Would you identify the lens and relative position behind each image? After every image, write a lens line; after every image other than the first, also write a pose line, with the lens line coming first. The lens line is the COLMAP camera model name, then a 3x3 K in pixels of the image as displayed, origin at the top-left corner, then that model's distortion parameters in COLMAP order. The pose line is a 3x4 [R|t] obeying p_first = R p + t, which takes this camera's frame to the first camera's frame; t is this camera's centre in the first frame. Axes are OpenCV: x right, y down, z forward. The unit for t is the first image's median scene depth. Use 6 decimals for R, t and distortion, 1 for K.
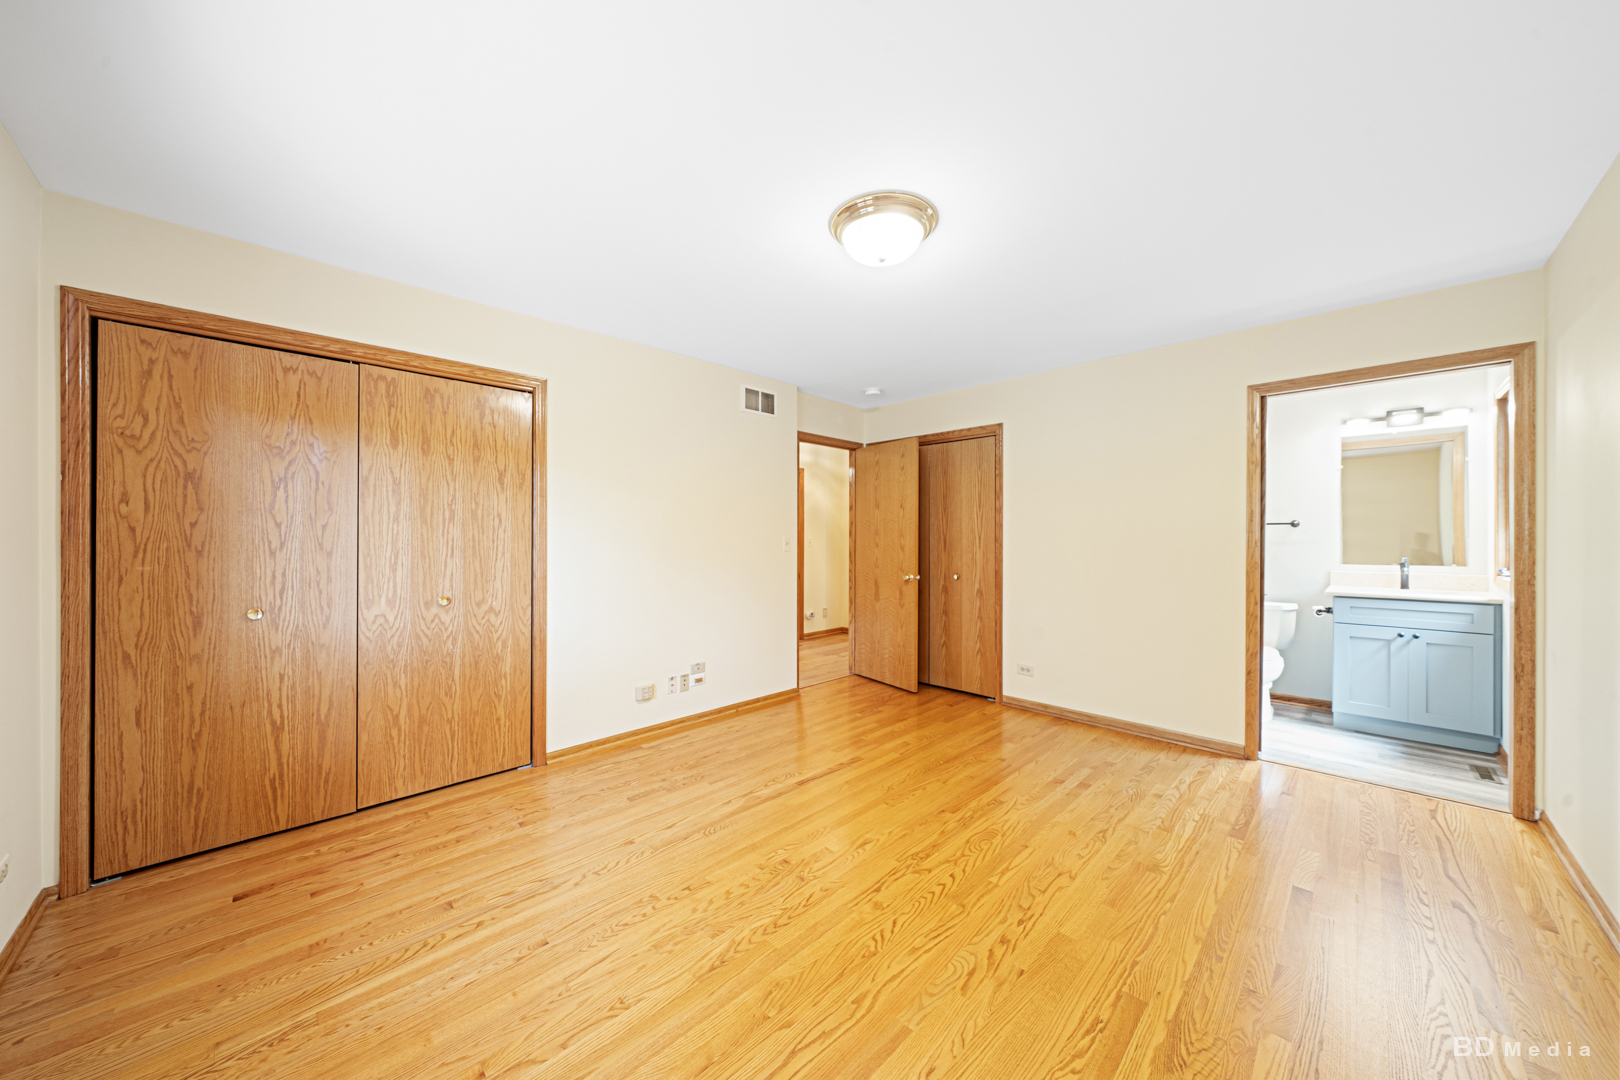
lens RADIAL K [[565.4, 0, 812.3], [0, 565.4, 545.0], [0, 0, 1]] dist [-0.000398, 0.000022]
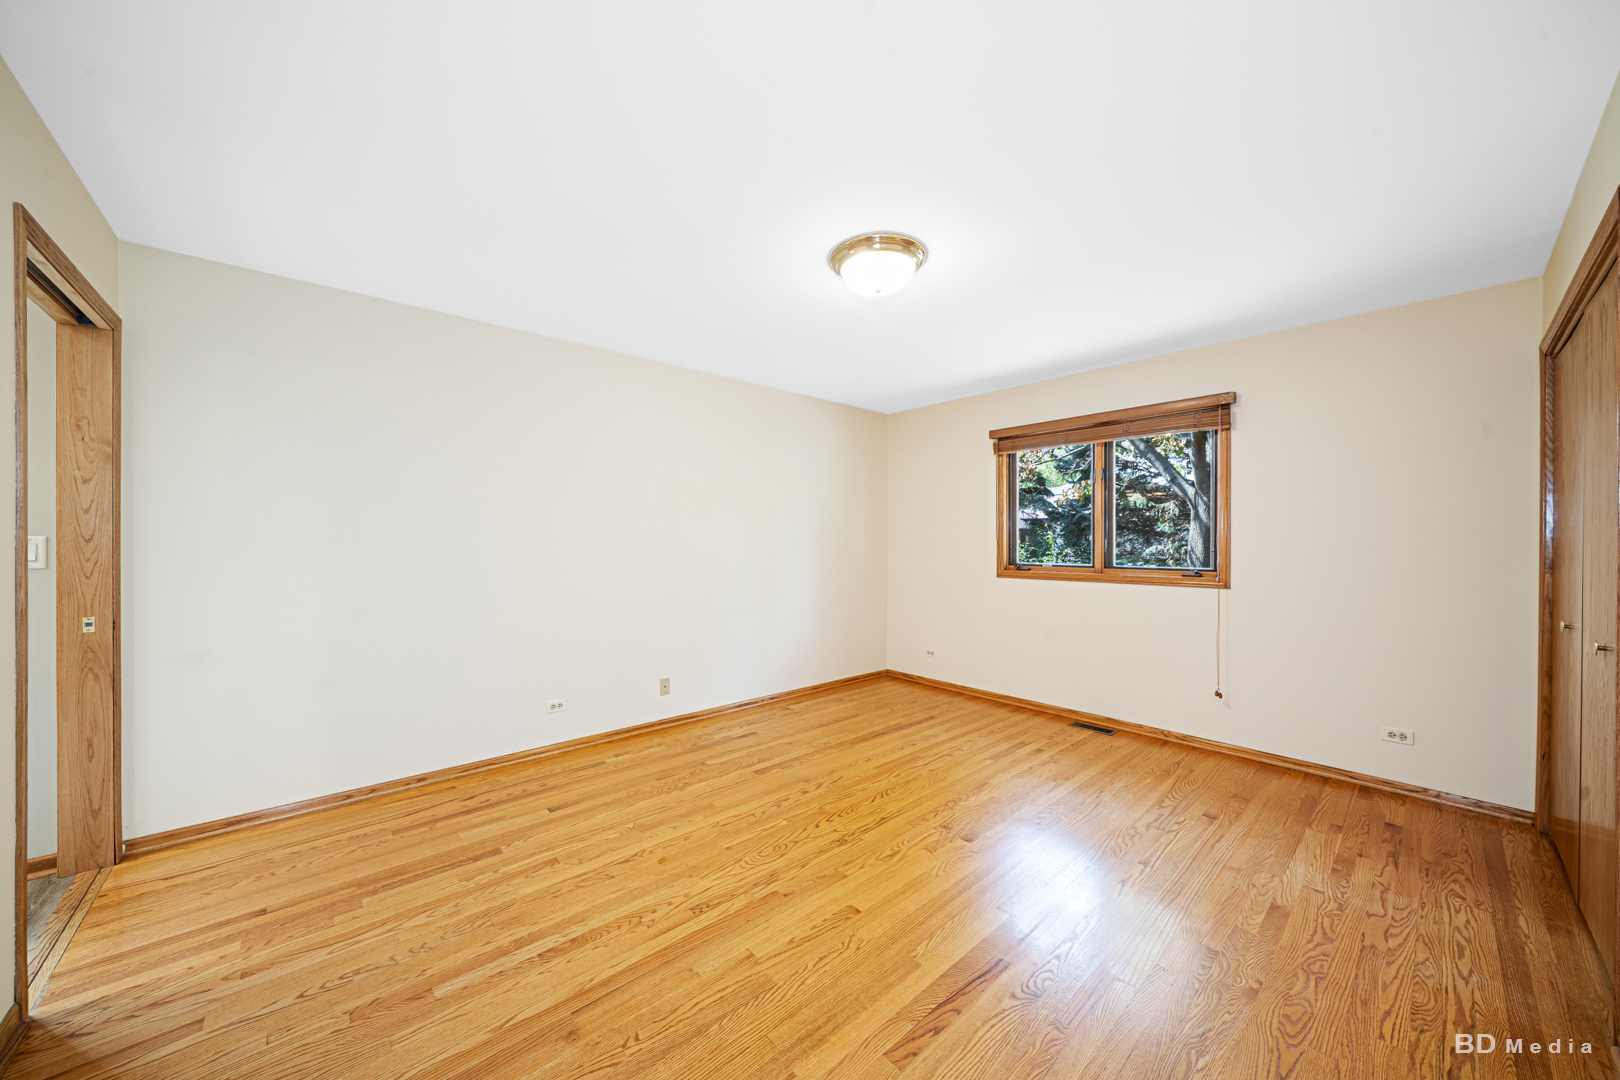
lens RADIAL K [[565.4, 0, 820.0], [0, 565.4, 543.8], [0, 0, 1]] dist [-0.000398, 0.000022]
pose [[-0.998602, -0.003174, 0.052754, 0.155364], [-0.002817, 0.999973, 0.006850, -0.006910], [-0.052775, 0.006692, -0.998584, 1.847094]]
